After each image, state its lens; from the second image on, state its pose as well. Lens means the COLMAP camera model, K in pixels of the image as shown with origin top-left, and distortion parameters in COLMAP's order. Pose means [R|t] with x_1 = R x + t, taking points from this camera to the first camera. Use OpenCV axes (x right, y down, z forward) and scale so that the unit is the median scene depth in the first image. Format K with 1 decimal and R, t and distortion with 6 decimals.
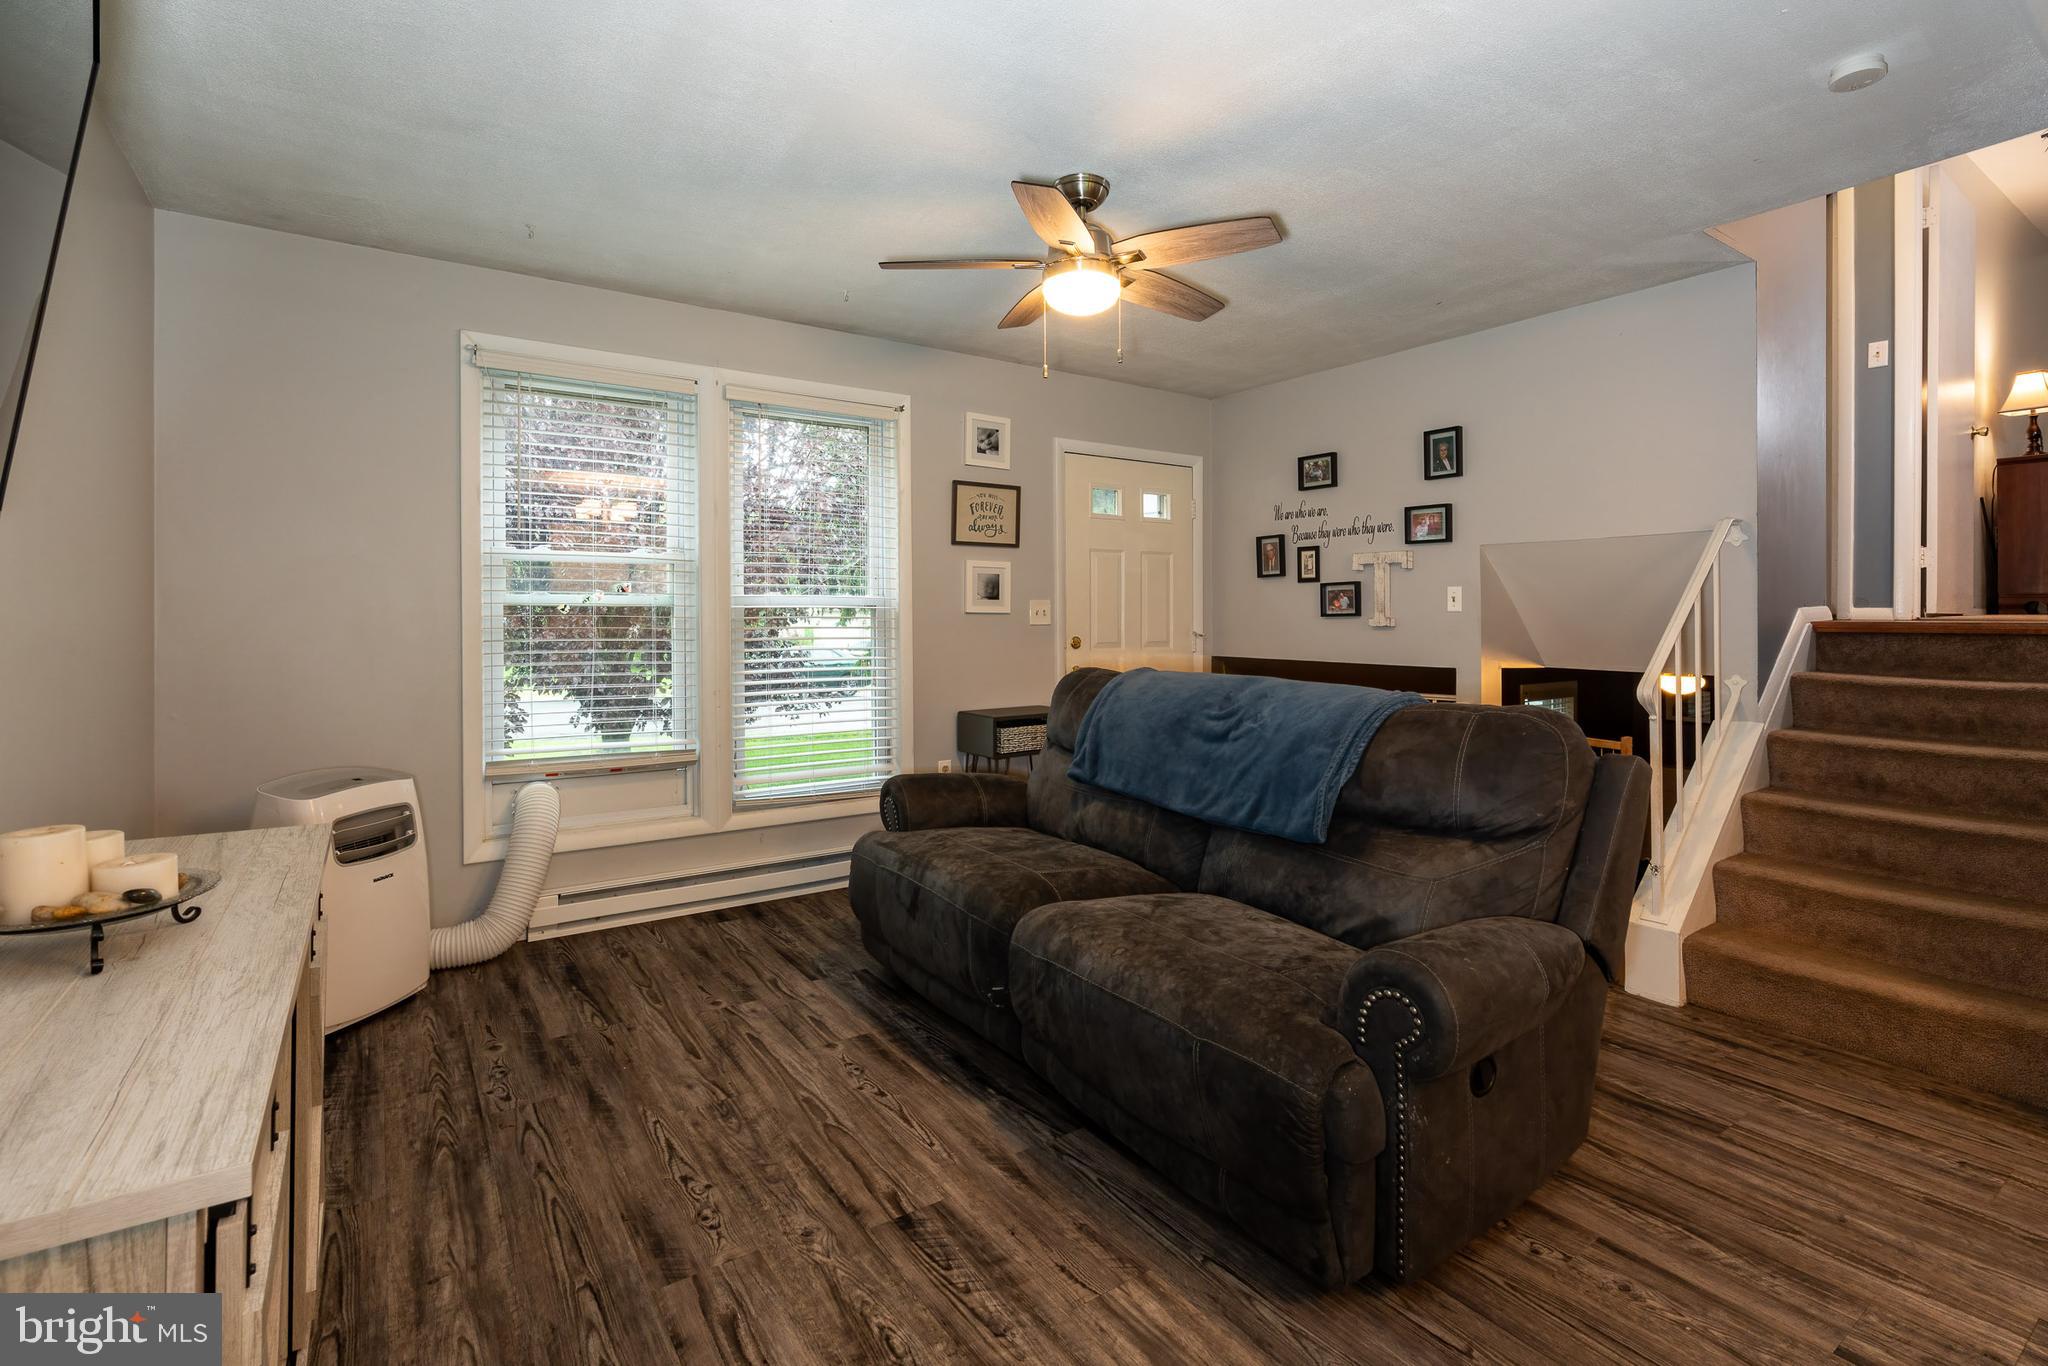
lens RADIAL K [[984.9, 0, 1025.8], [0, 984.9, 628.9], [0, 0, 1]] dist [0.001691, 0.000256]
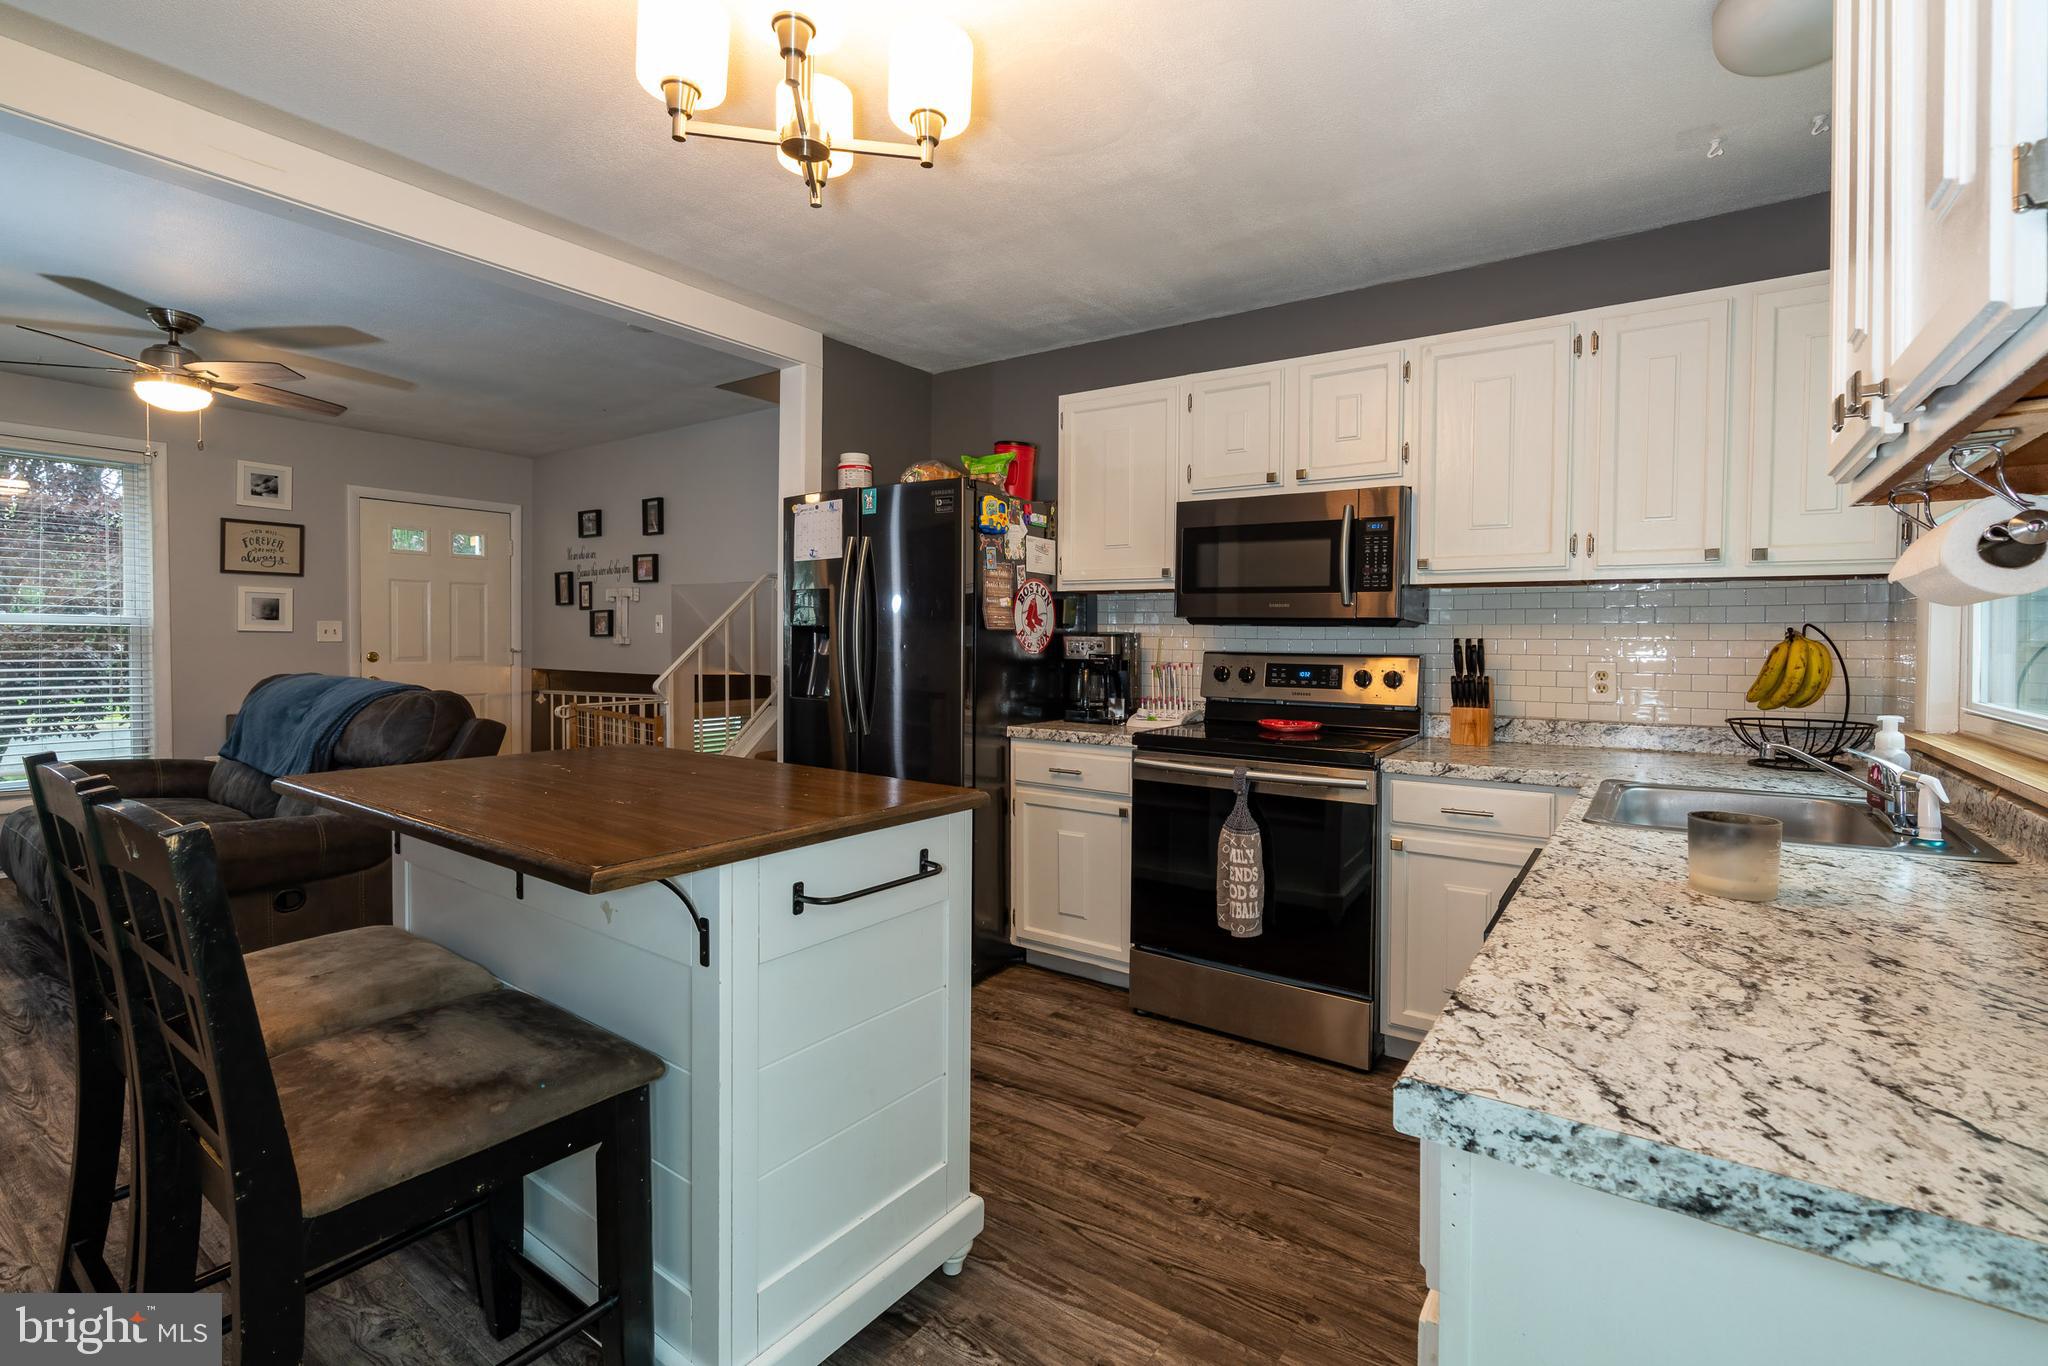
lens RADIAL K [[973.5, 0, 1066.3], [0, 973.5, 663.2], [0, 0, 1]] dist [-0.006314, 0.000681]
pose [[0.941633, -0.000907, 0.336641, 0.479443], [-0.002684, 0.999944, 0.010203, 0.007743], [-0.336631, -0.010511, 0.941578, -0.423328]]
